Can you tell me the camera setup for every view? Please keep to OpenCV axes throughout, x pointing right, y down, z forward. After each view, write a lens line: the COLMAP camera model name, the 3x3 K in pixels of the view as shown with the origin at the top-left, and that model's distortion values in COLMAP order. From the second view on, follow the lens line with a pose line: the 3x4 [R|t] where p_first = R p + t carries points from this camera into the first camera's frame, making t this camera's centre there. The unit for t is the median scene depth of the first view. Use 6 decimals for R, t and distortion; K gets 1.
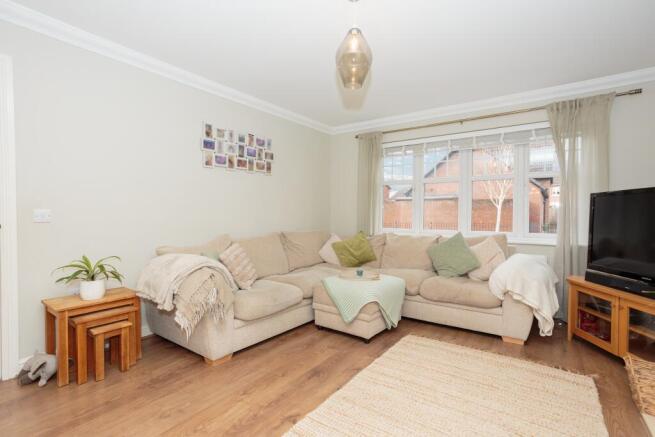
lens RADIAL K [[314.3, 0, 322.2], [0, 314.3, 215.5], [0, 0, 1]] dist [-0.031266, 0.012722]
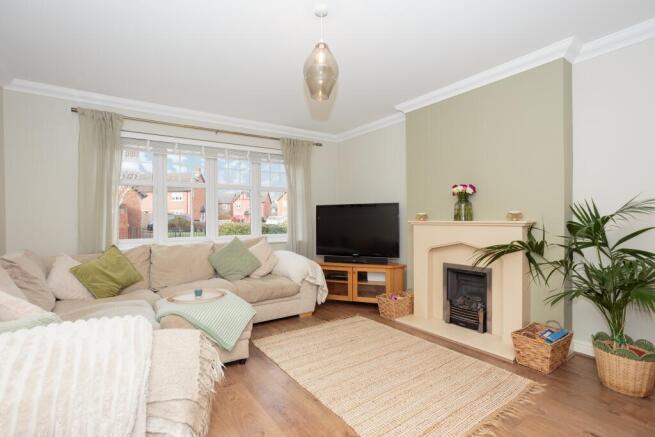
lens RADIAL K [[314.3, 0, 325.8], [0, 314.3, 217.5], [0, 0, 1]] dist [-0.031266, 0.012722]
pose [[0.337756, -0.002035, 0.941231, -0.508149], [0.015784, 0.999869, -0.003502, -0.005152], [-0.941101, 0.016039, 0.337744, 0.378998]]
